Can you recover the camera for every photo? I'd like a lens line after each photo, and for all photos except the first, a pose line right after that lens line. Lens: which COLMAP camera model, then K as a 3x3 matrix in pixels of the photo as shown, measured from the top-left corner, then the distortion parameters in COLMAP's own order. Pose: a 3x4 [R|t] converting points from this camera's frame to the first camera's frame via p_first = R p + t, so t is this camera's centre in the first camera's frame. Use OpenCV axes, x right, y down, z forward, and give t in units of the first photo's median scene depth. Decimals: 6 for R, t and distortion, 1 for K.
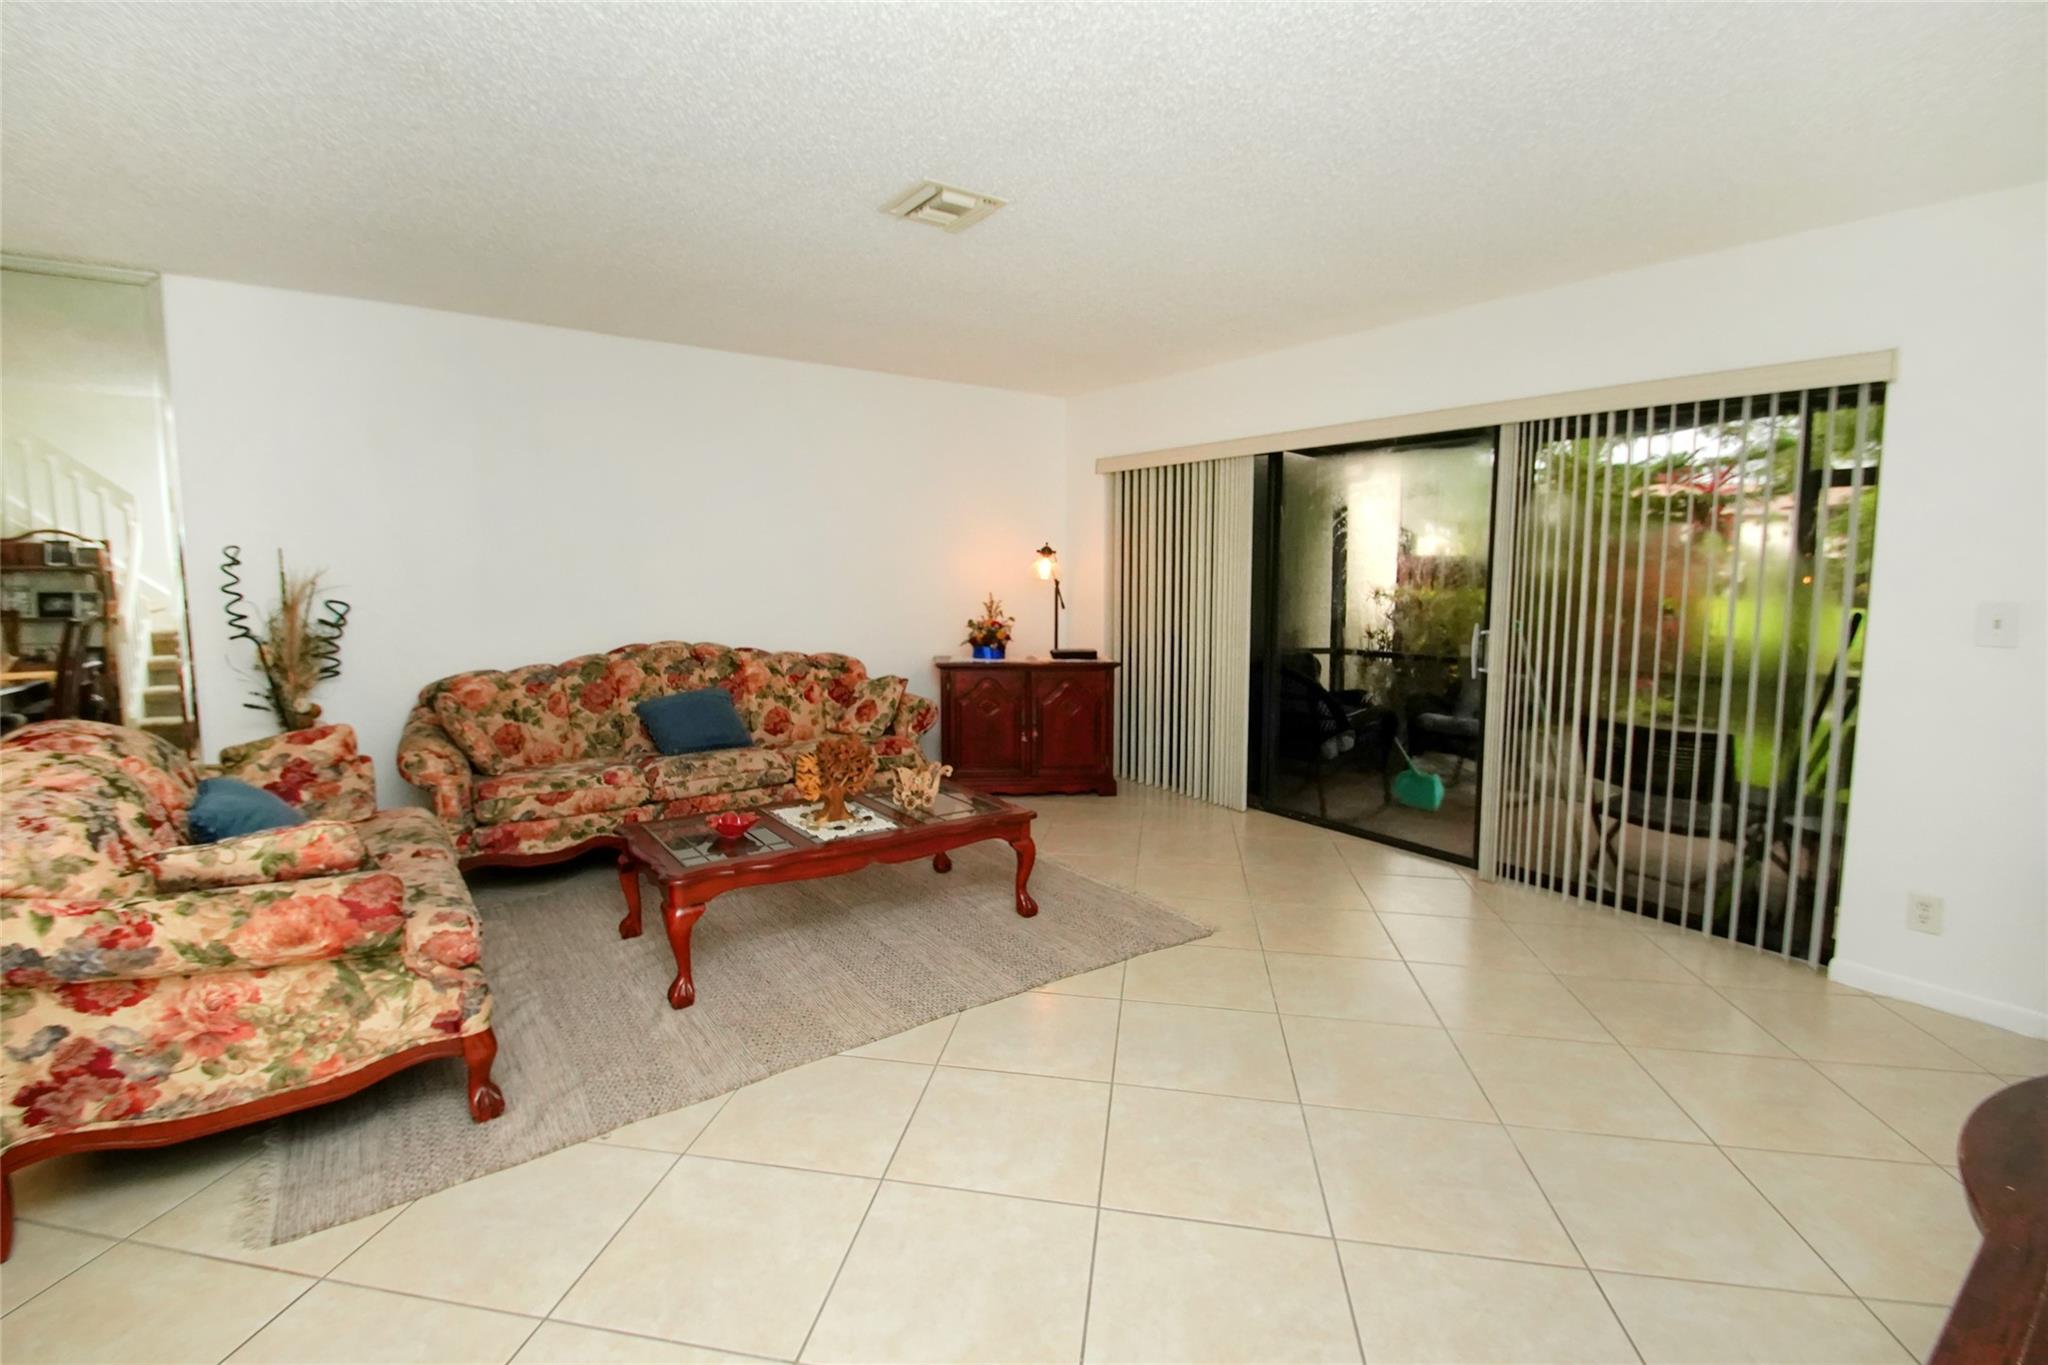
lens RADIAL K [[856.3, 0, 1023.1], [0, 856.3, 649.7], [0, 0, 1]] dist [-0.000196, 0.000012]
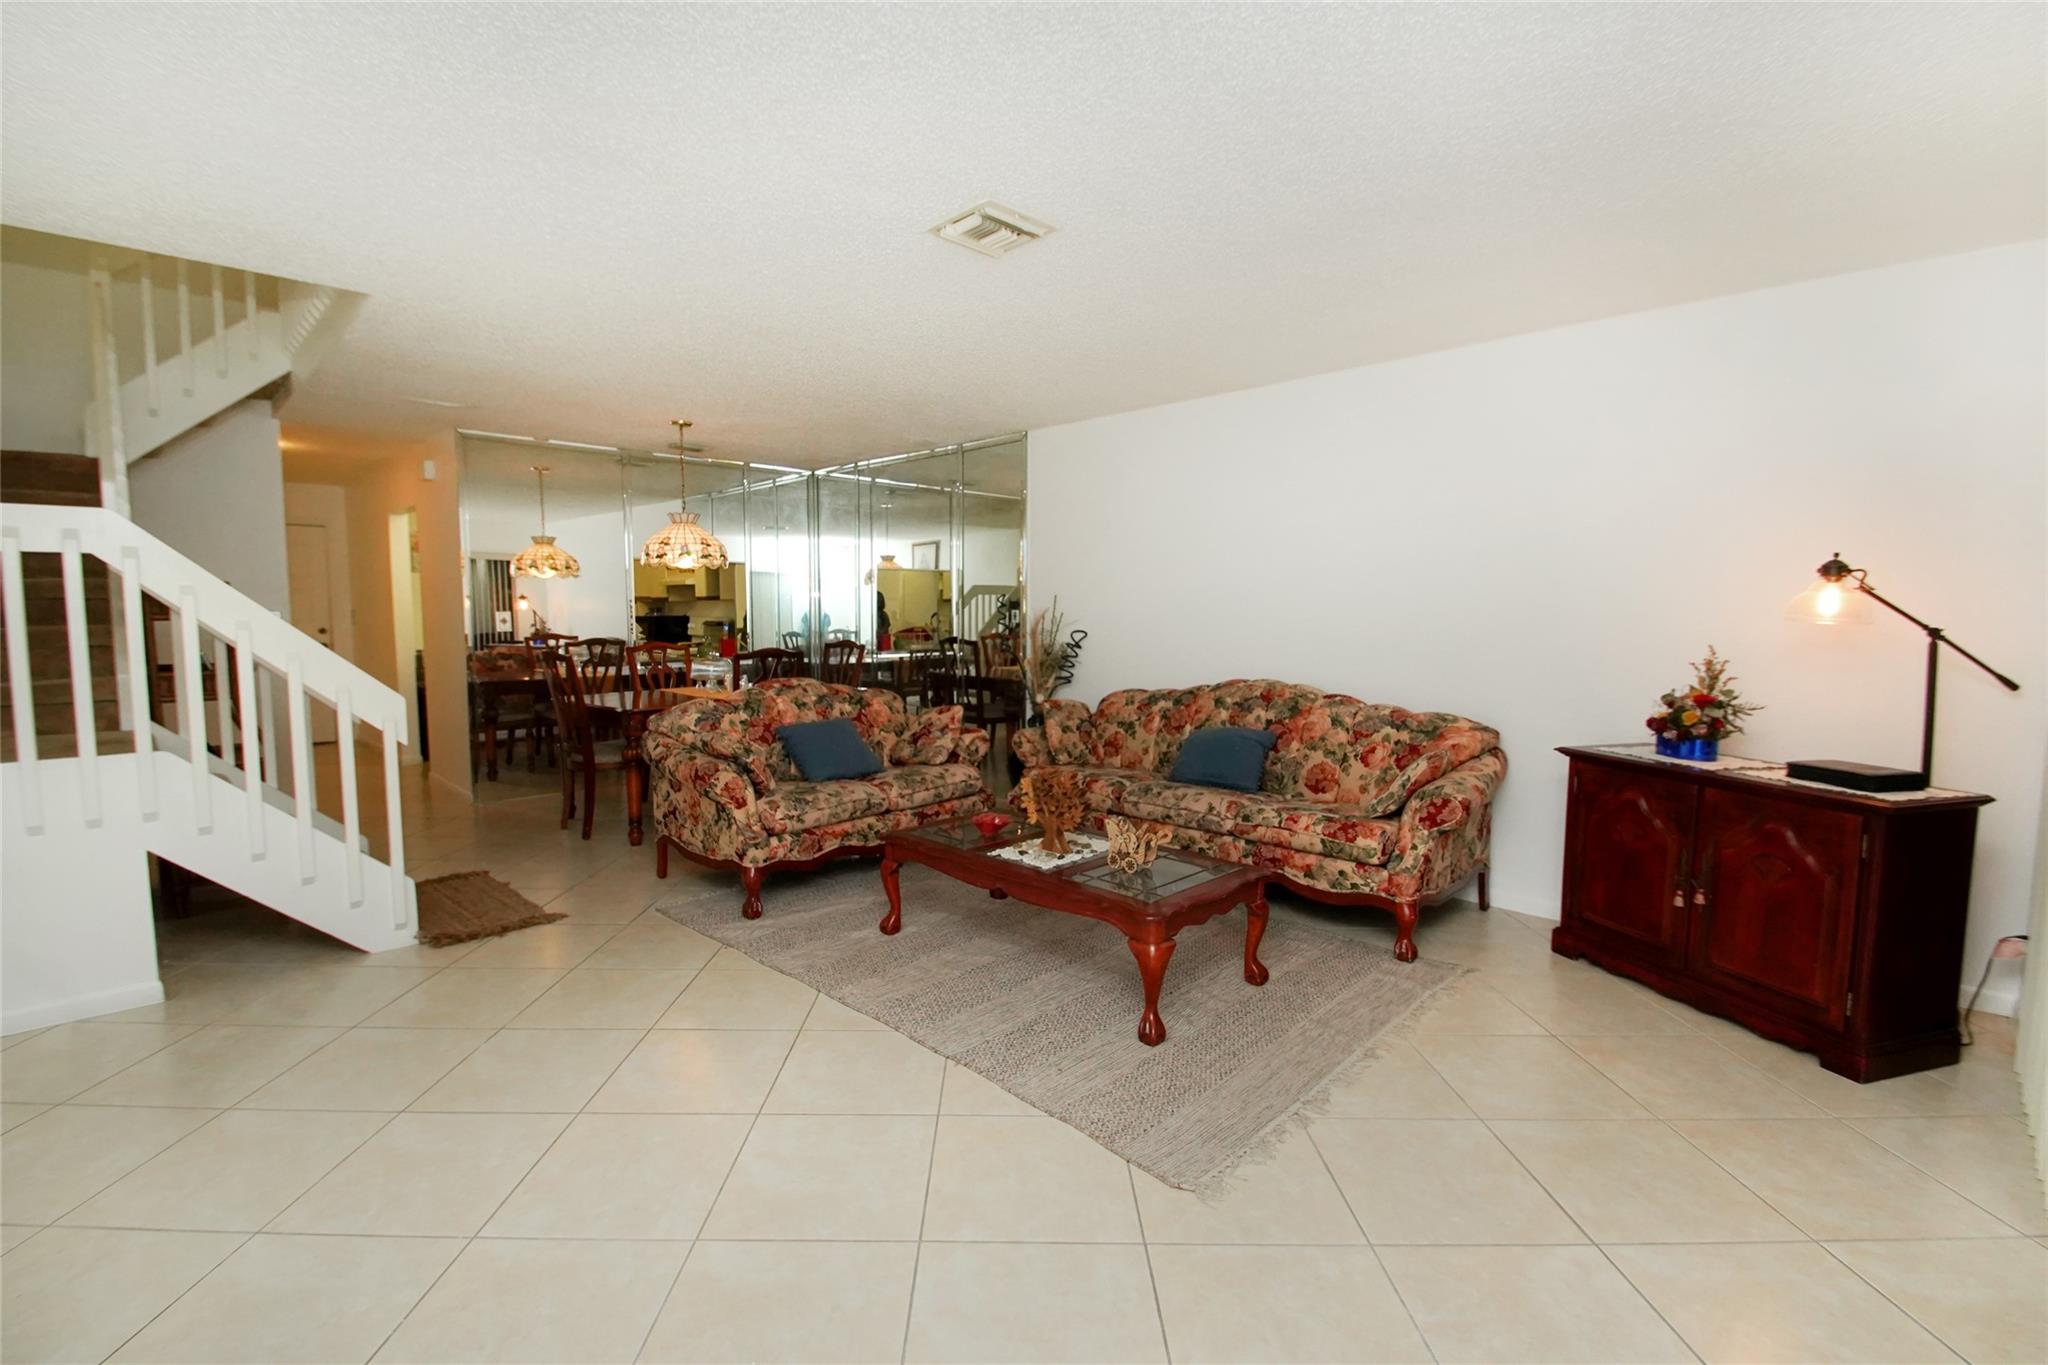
lens RADIAL K [[896.4, 0, 1036.6], [0, 896.4, 688.1], [0, 0, 1]] dist [-0.002646, -0.000114]
pose [[0.208357, 0.078355, -0.974909, 0.557228], [-0.094223, 0.993758, 0.059733, -0.037741], [0.973504, 0.079413, 0.214440, 0.512242]]
